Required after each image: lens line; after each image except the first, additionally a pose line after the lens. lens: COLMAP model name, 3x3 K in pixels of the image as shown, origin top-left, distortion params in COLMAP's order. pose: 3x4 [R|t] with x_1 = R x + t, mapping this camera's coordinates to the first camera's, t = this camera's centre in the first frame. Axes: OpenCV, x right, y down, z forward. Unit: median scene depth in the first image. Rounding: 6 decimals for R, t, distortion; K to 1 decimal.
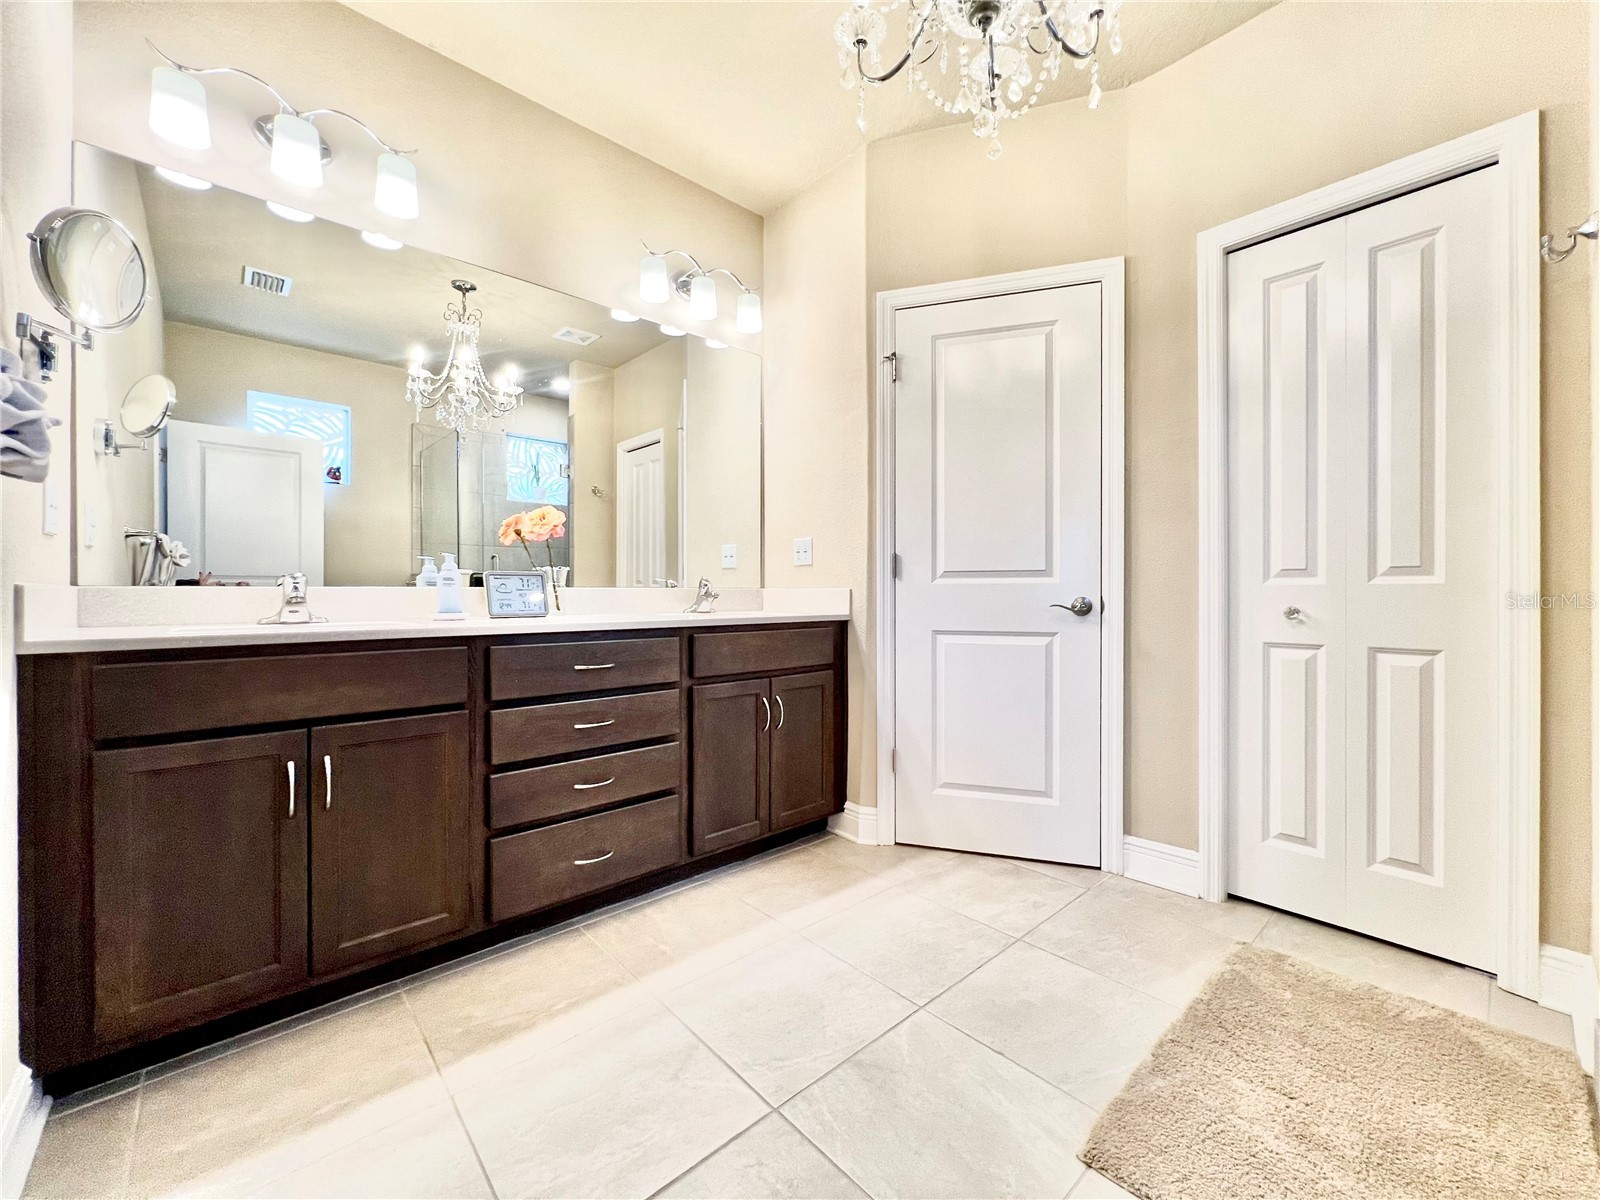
lens RADIAL K [[636.1, 0, 800.9], [0, 636.1, 594.5], [0, 0, 1]] dist [0.001130, 0.000361]
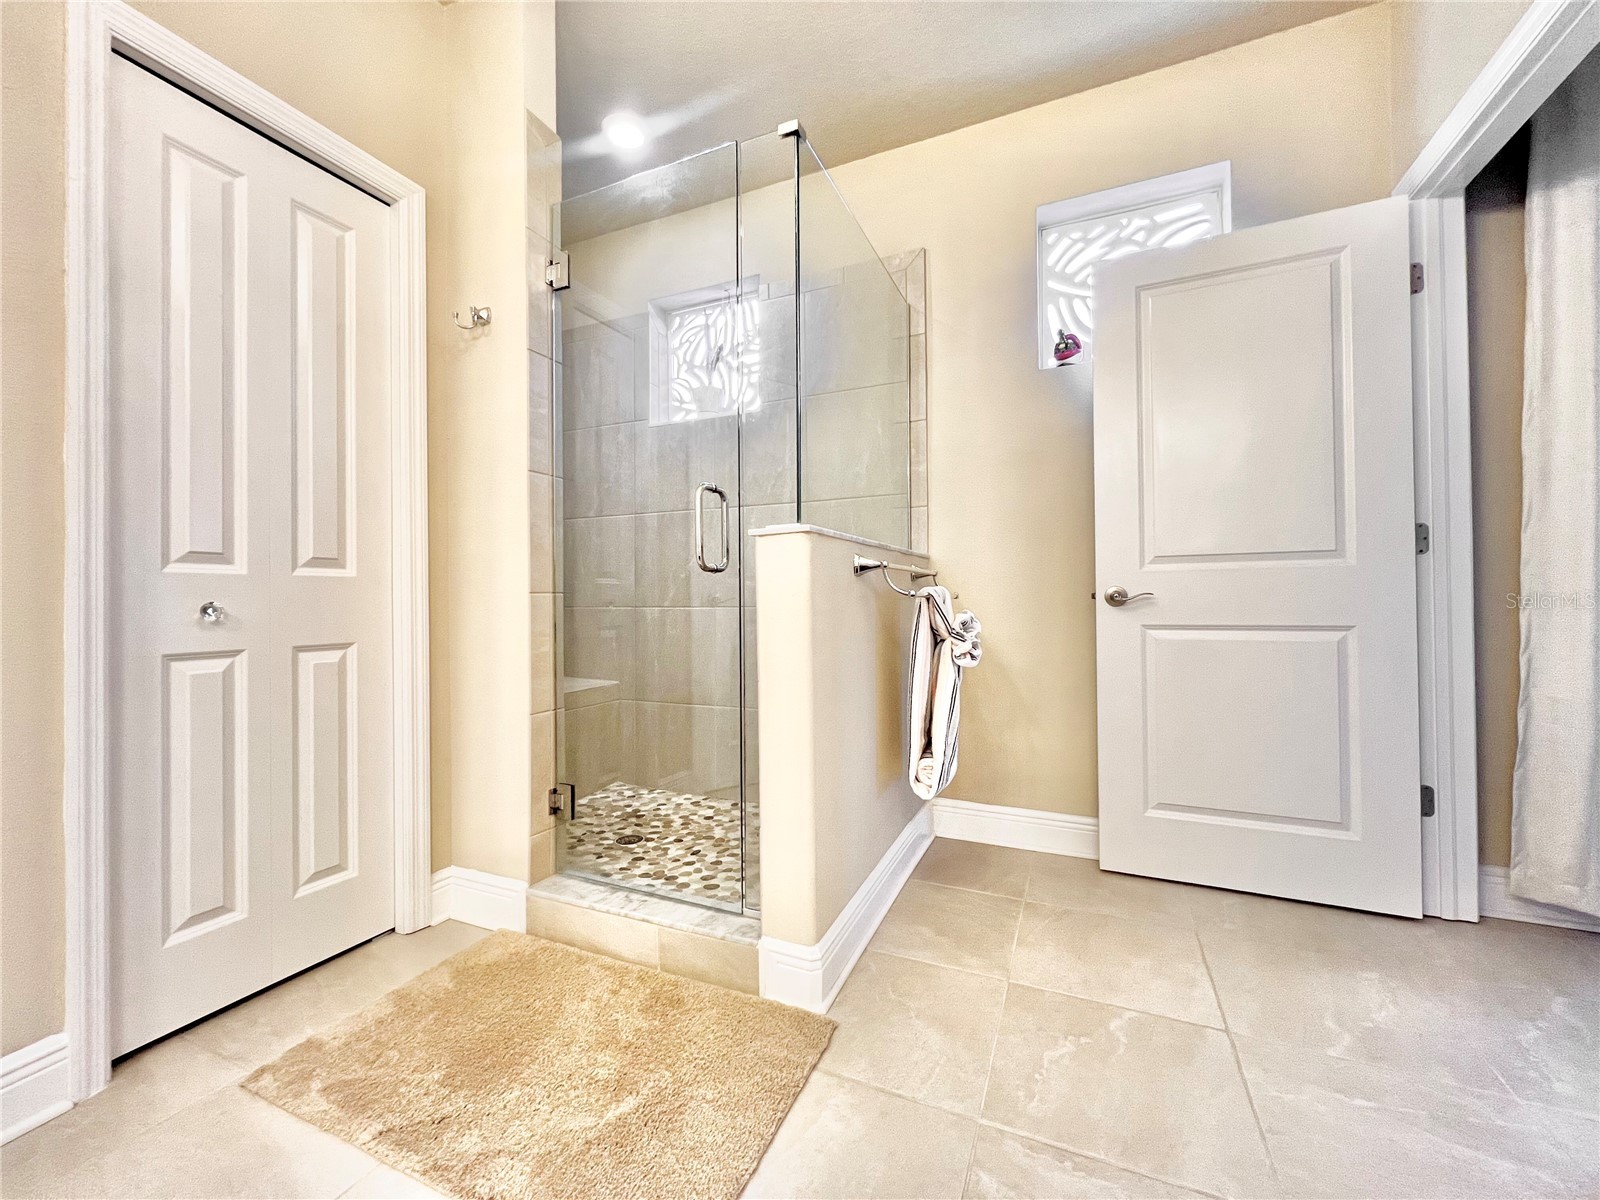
lens RADIAL K [[636.1, 0, 799.5], [0, 636.1, 597.6], [0, 0, 1]] dist [0.001130, 0.000361]
pose [[-0.400982, 0.006701, 0.916061, -0.204543], [0.009802, 0.999947, -0.003024, 0.024368], [-0.916033, 0.007767, -0.401027, 0.720031]]
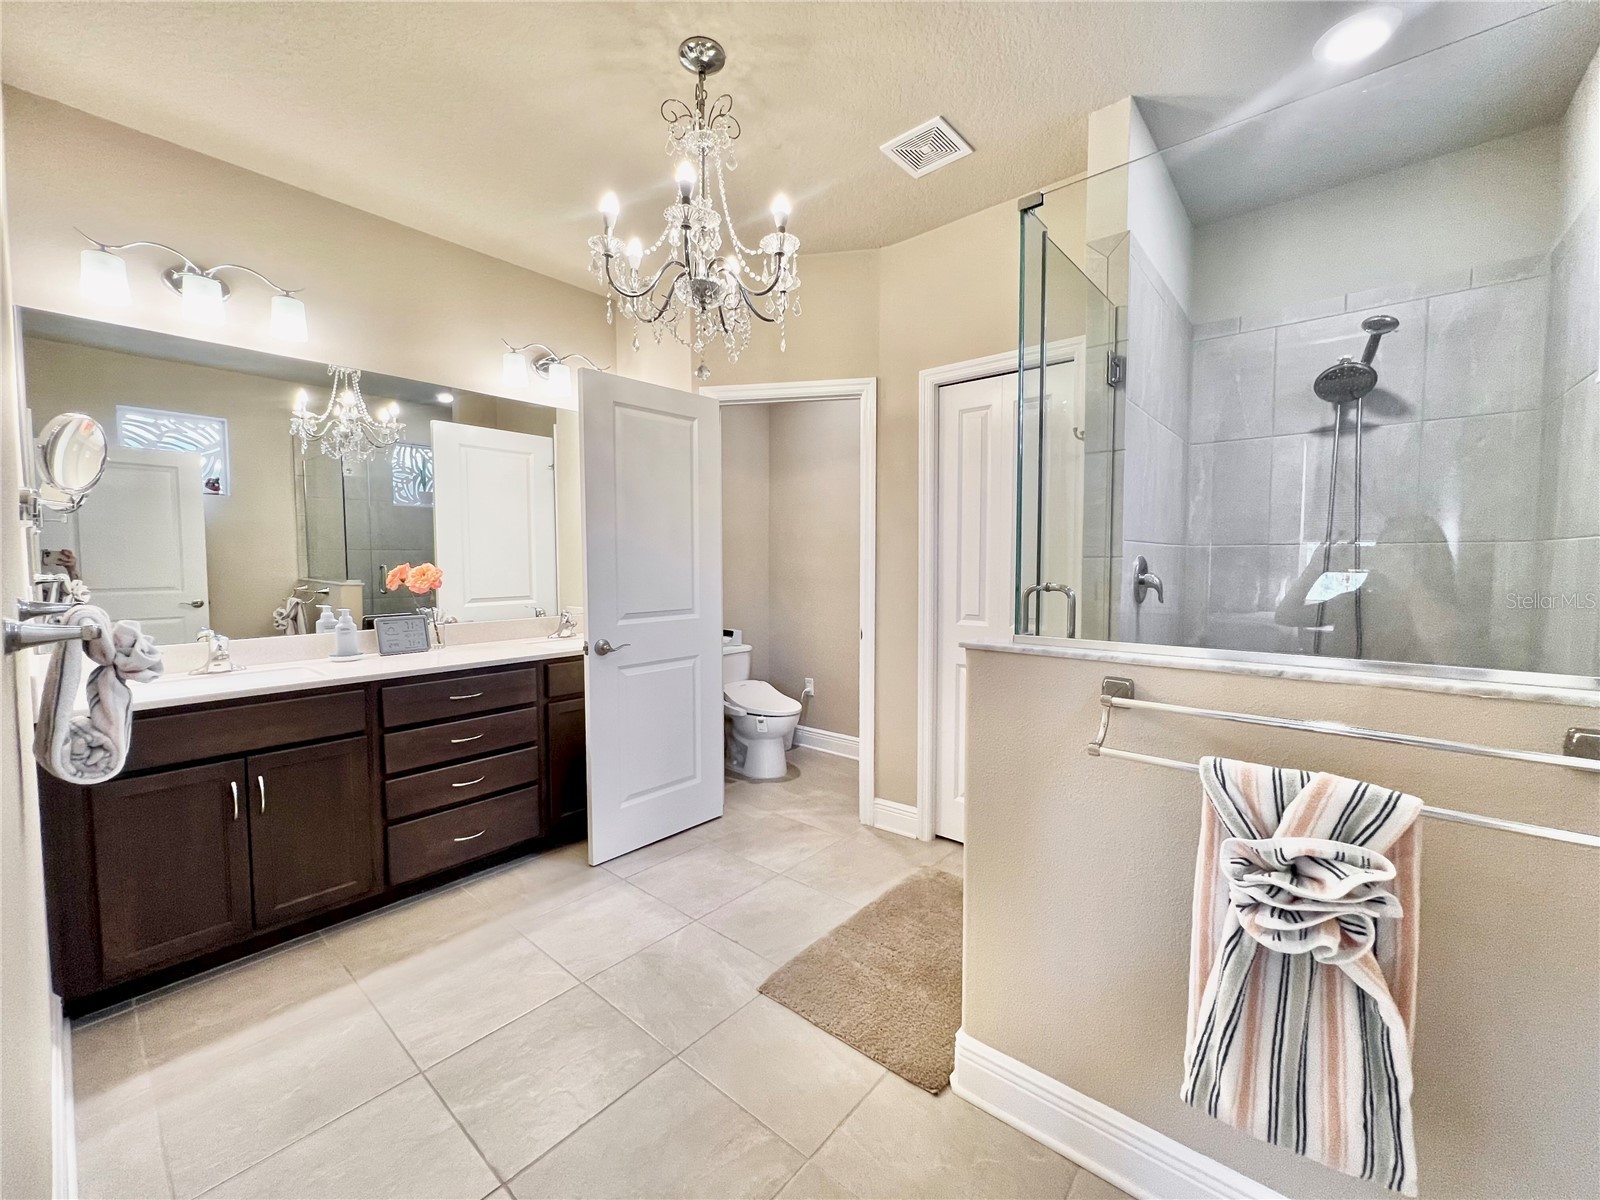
lens RADIAL K [[636.1, 0, 798.8], [0, 636.1, 595.3], [0, 0, 1]] dist [0.001130, 0.000361]
pose [[0.991830, -0.008453, 0.127290, 0.208890], [0.001651, 0.998569, 0.053446, -0.175281], [-0.127560, -0.052800, 0.990425, -0.420216]]
